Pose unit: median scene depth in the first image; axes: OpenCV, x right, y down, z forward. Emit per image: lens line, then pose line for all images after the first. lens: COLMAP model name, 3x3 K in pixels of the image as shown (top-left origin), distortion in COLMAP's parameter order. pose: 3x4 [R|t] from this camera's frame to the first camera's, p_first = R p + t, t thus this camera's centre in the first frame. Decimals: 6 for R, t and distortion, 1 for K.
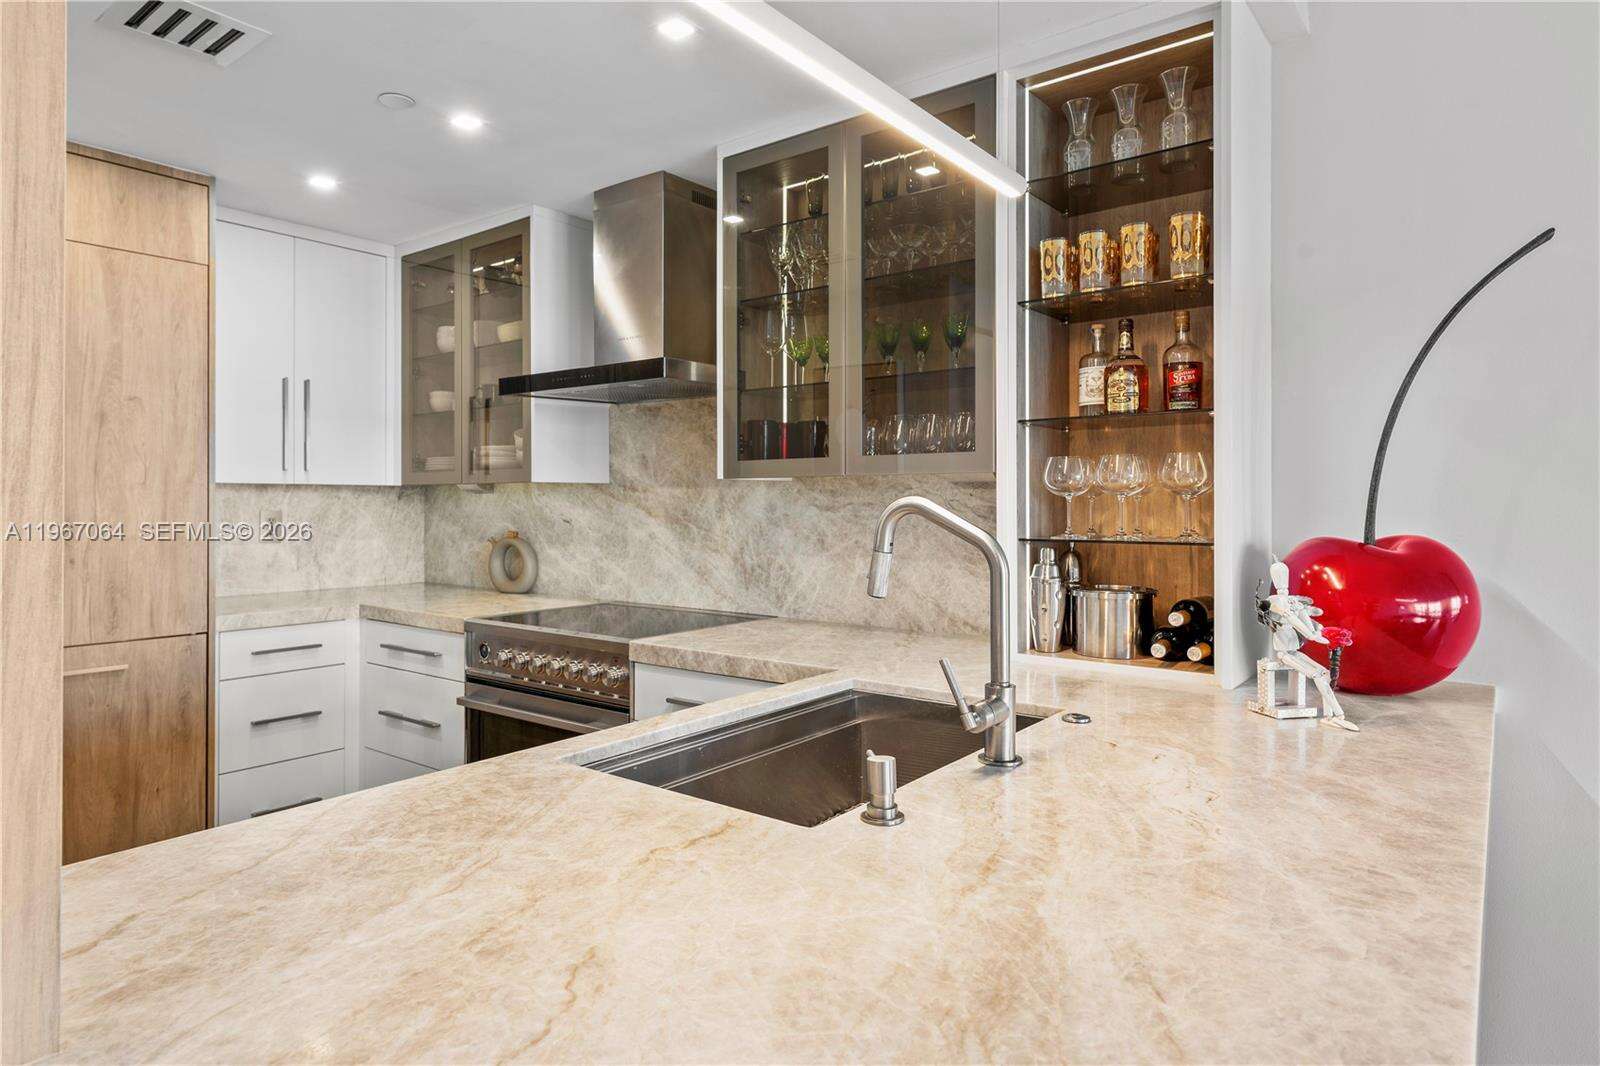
lens RADIAL K [[928.7, 0, 788.1], [0, 928.7, 498.0], [0, 0, 1]] dist [-0.001317, 0.001091]
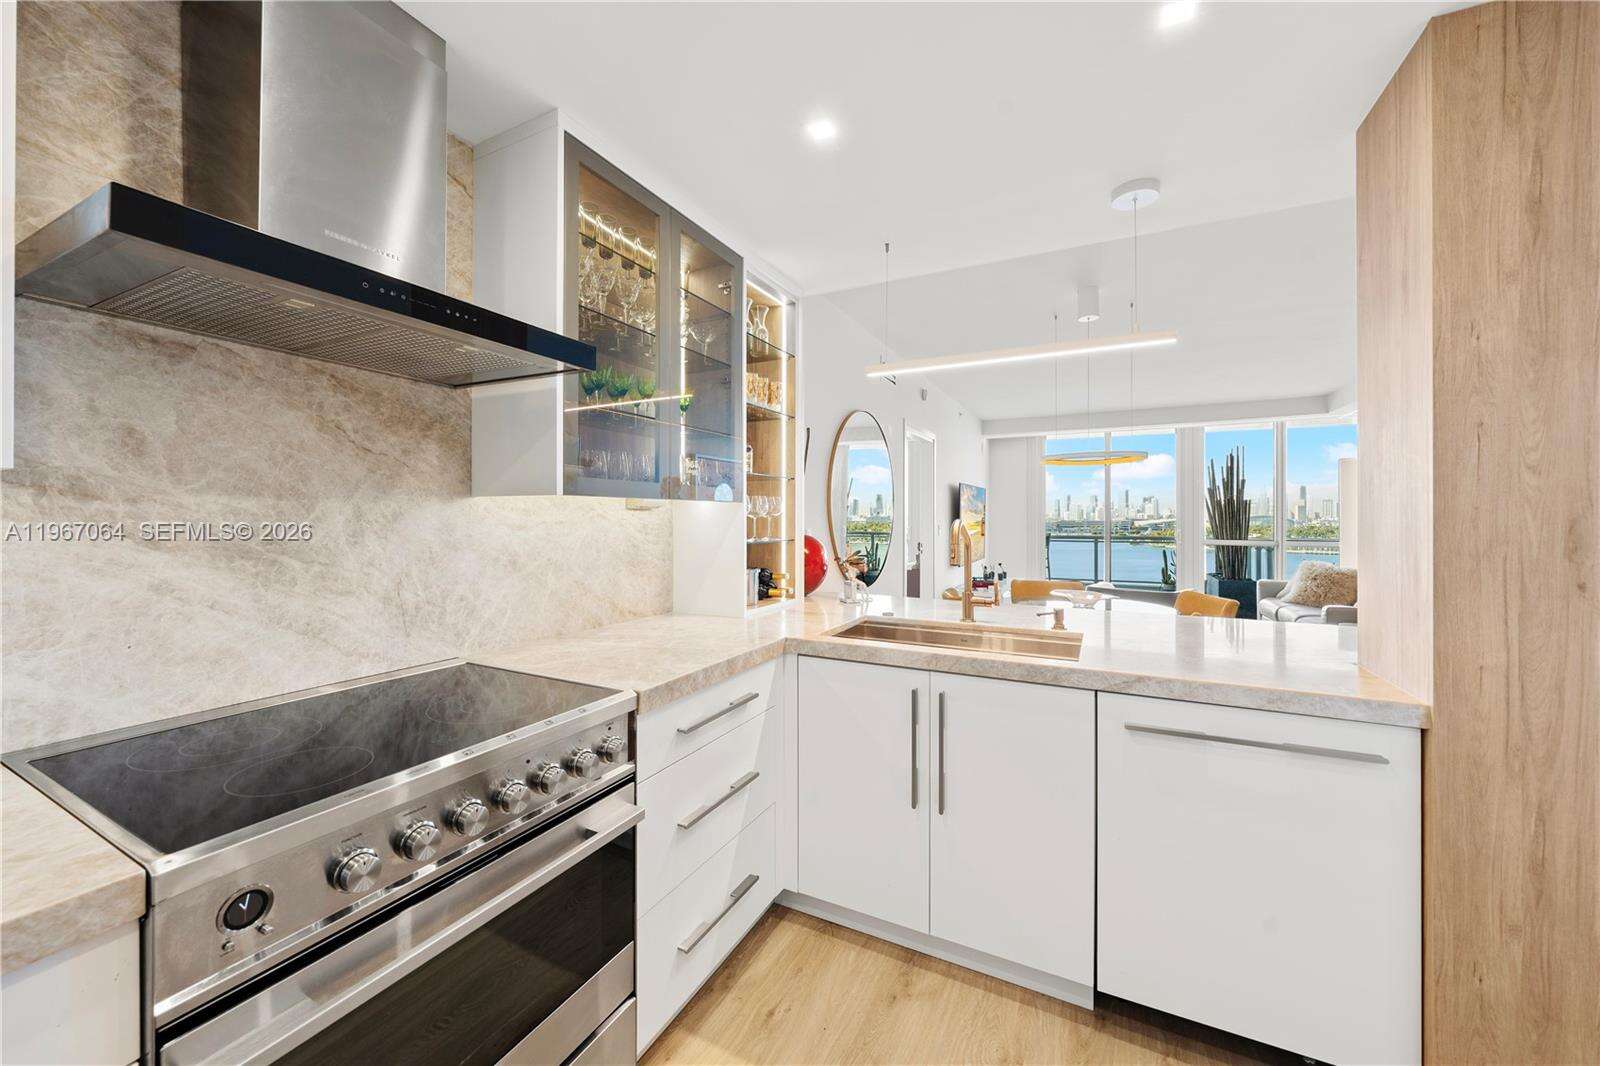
lens RADIAL K [[601.1, 0, 786.8], [0, 601.1, 516.7], [0, 0, 1]] dist [-0.004919, 0.000019]
pose [[-0.173338, 0.001758, 0.984861, -0.606008], [-0.006860, 0.999972, -0.002992, 0.000042], [-0.984838, -0.007274, -0.173321, 0.812251]]
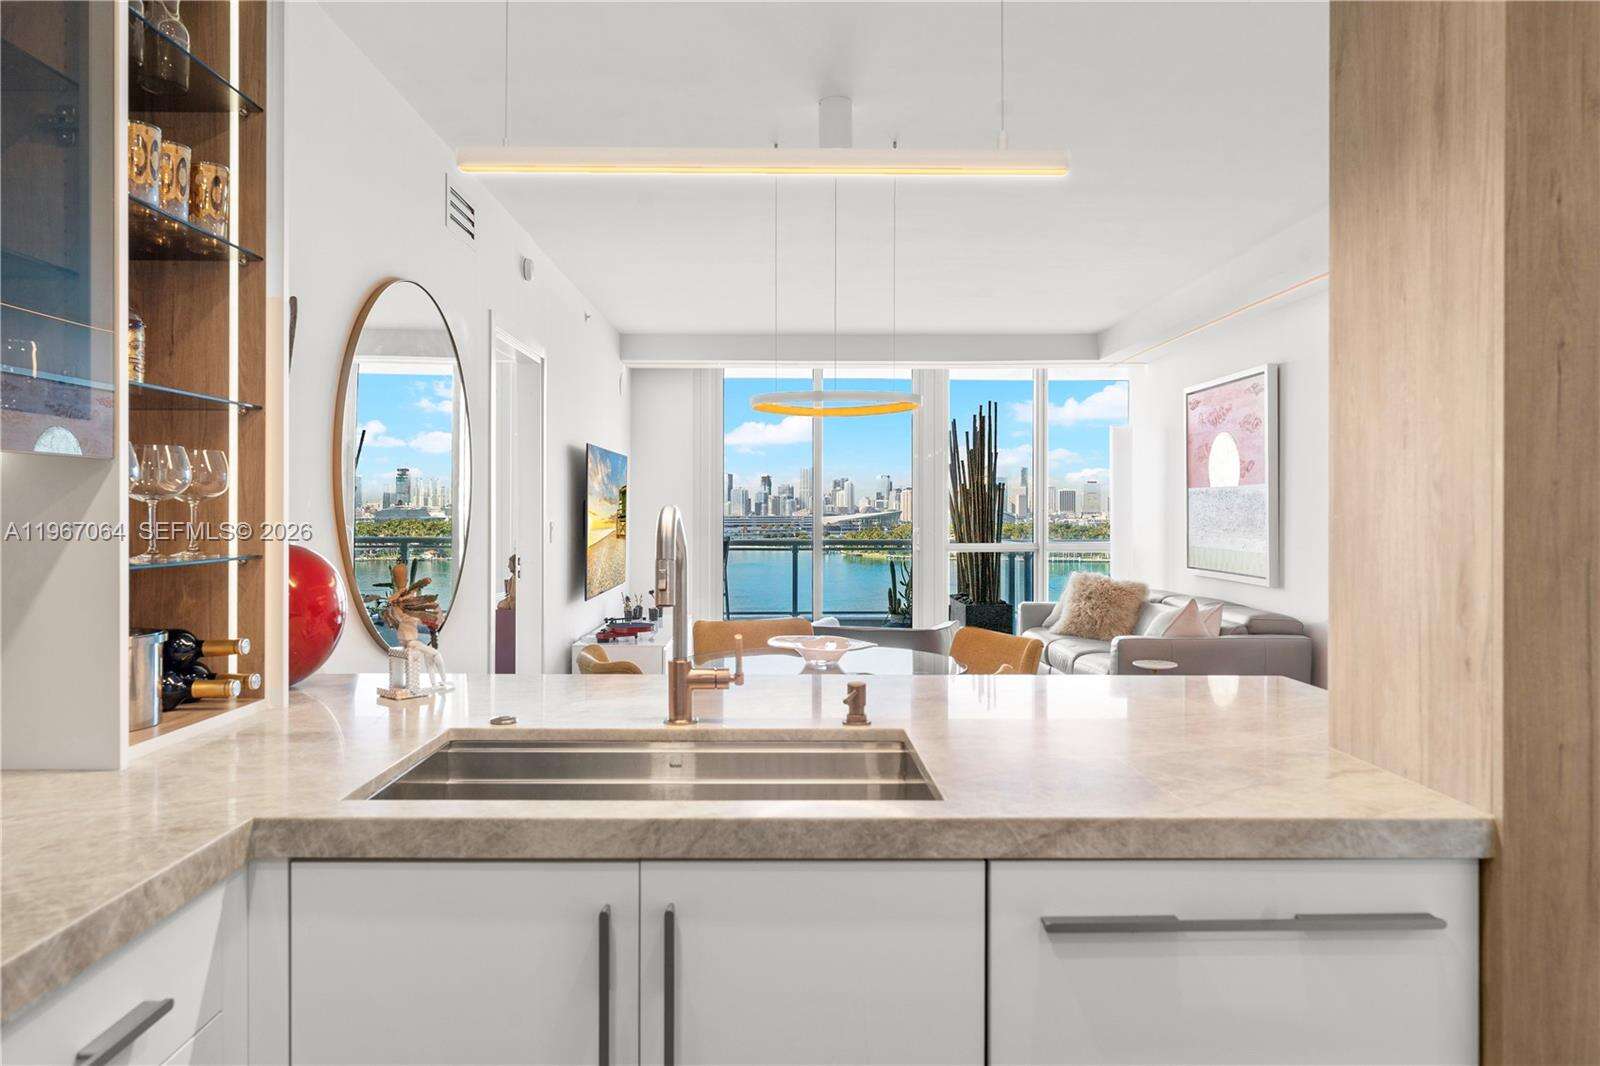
lens RADIAL K [[1070.4, 0, 785.2], [0, 1070.4, 509.2], [0, 0, 1]] dist [-0.001442, 0.002001]
pose [[-0.617707, 0.001583, 0.786406, -0.437603], [-0.005509, 0.999965, -0.006341, 0.004994], [-0.786389, -0.008249, -0.617677, 0.798974]]
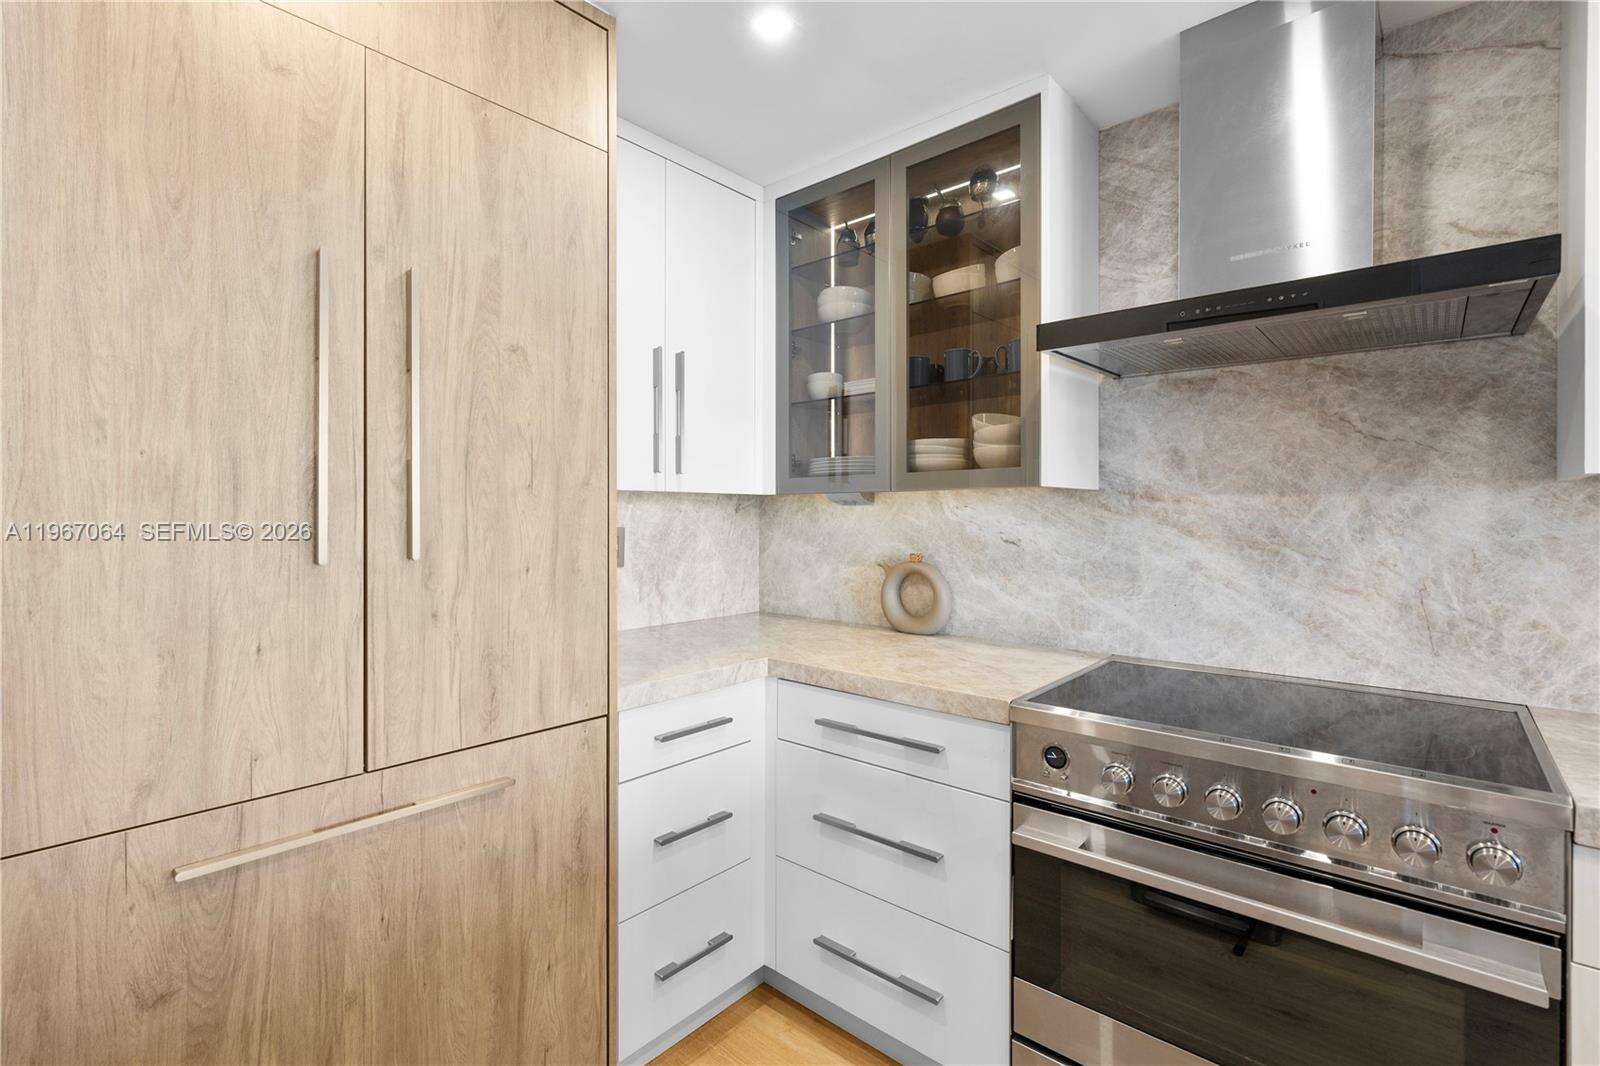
lens RADIAL K [[733.6, 0, 785.2], [0, 733.6, 520.5], [0, 0, 1]] dist [0.001247, -0.000284]
pose [[0.997807, 0.001345, -0.066177, -0.469424], [-0.000675, 0.999948, 0.010147, 0.002432], [0.066188, -0.010080, 0.997756, 0.495573]]
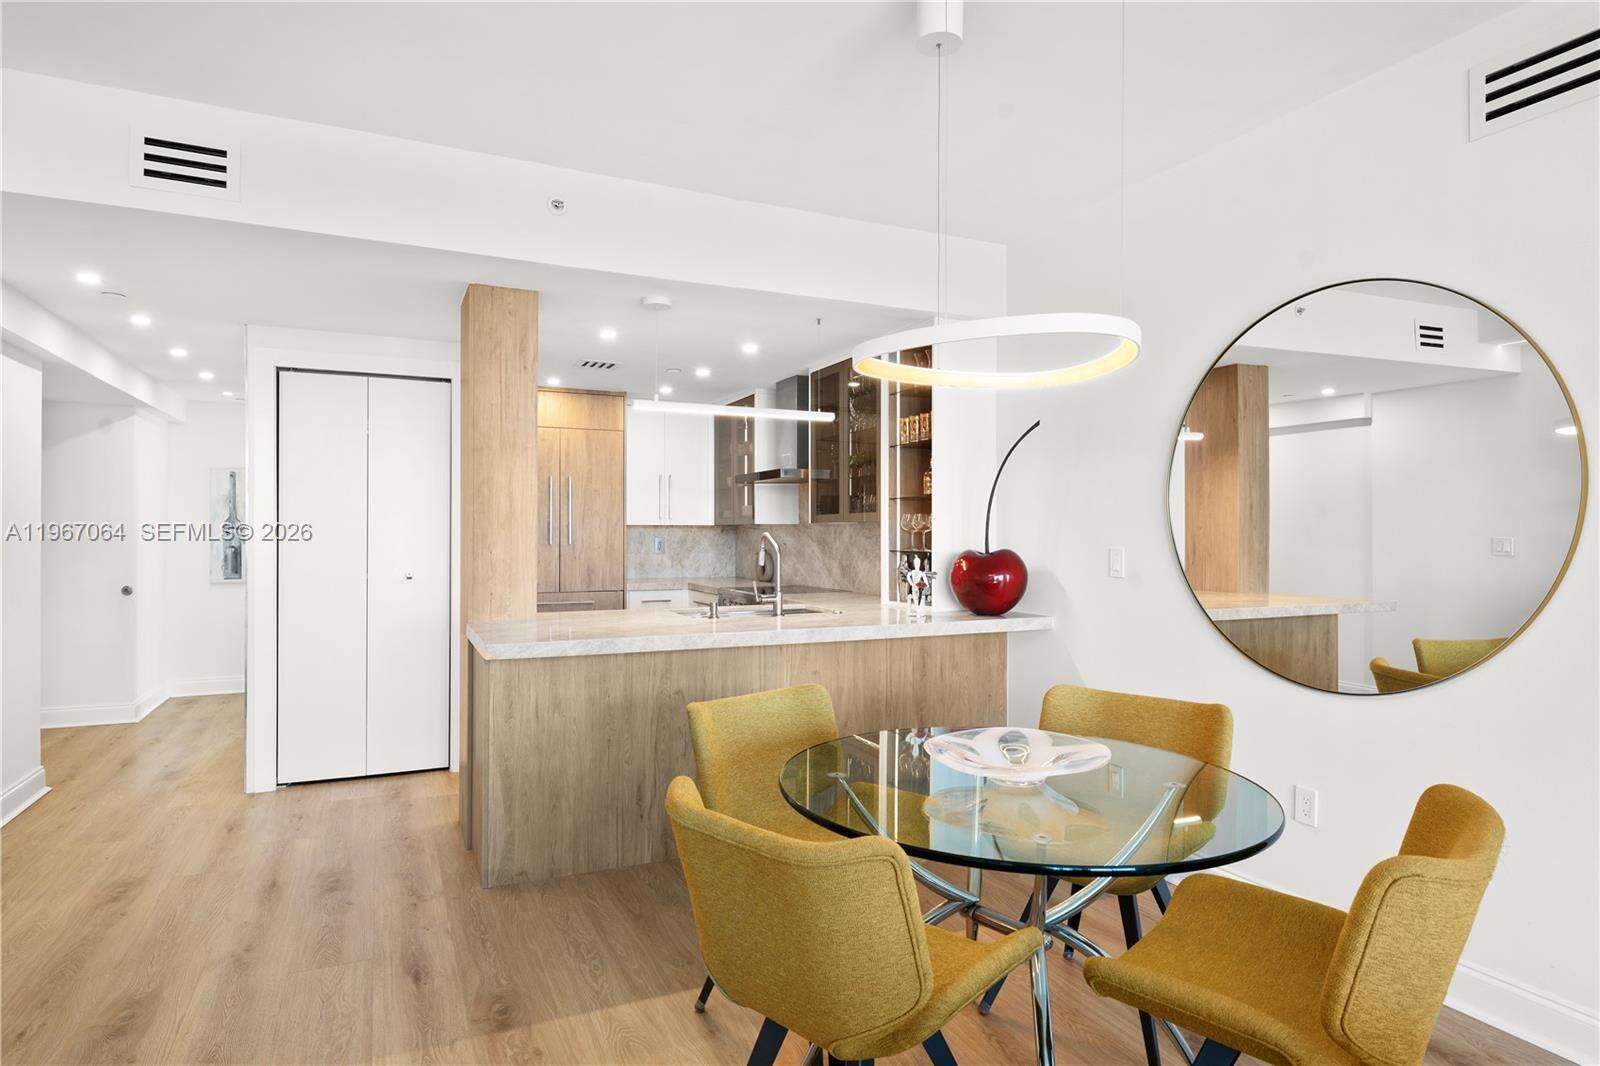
lens RADIAL K [[884.2, 0, 790.5], [0, 884.2, 535.3], [0, 0, 1]] dist [-0.003321, 0.000228]
pose [[0.888633, 0.002175, -0.458614, 0.755181], [0.000574, 0.999983, 0.005855, -0.004424], [0.458619, -0.005466, 0.888616, -0.766720]]
